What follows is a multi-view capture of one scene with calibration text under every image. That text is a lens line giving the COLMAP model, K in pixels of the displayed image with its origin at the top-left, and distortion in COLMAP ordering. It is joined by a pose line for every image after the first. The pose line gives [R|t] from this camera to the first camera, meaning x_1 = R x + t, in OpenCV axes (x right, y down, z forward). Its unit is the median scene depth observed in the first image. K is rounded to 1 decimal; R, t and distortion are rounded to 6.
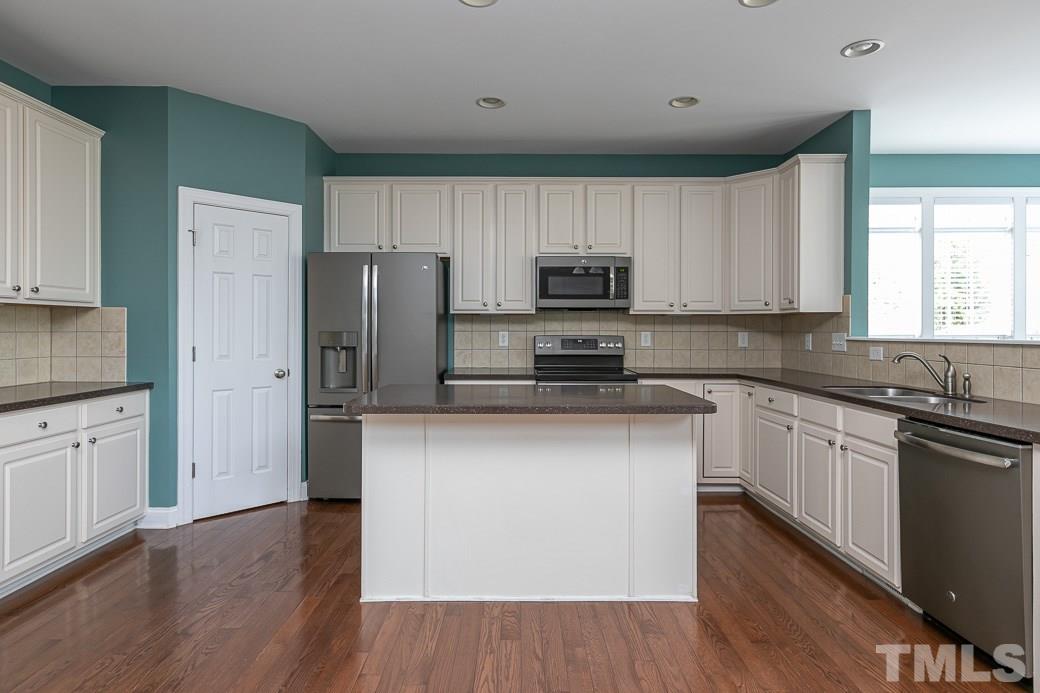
lens RADIAL K [[569.6, 0, 519.7], [0, 569.6, 330.0], [0, 0, 1]] dist [-0.007829, -0.000325]
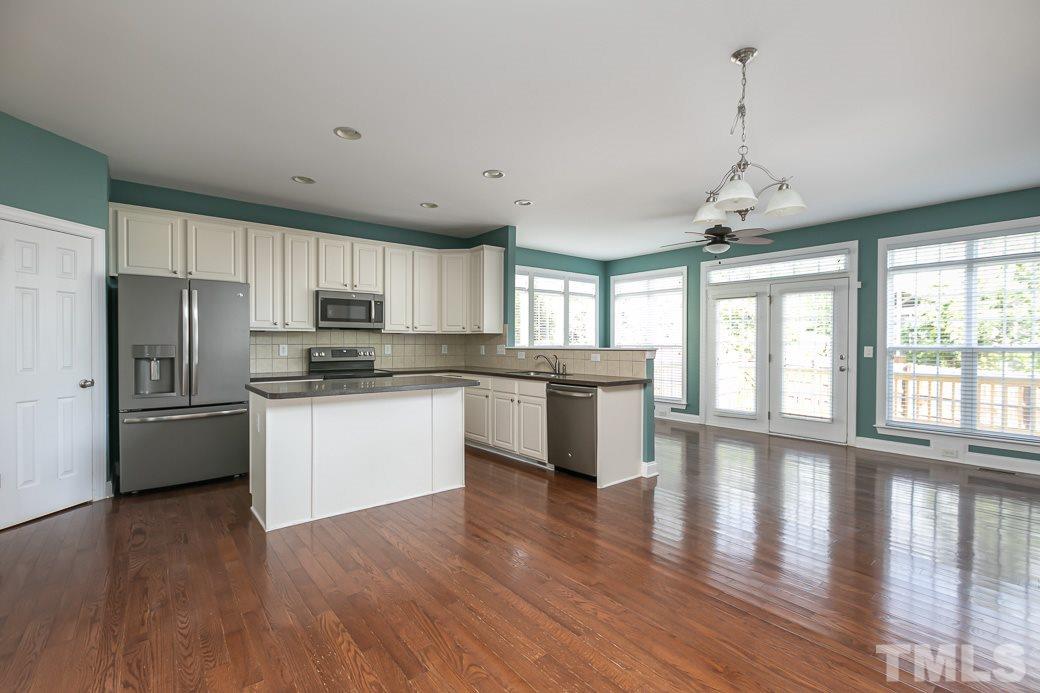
lens RADIAL K [[457.2, 0, 522.5], [0, 457.2, 348.7], [0, 0, 1]] dist [-0.001511, 0.000288]
pose [[0.779257, -0.008051, 0.626652, -0.296582], [-0.000347, 0.999912, 0.013279, -0.001918], [-0.626704, -0.010566, 0.779186, -0.185892]]
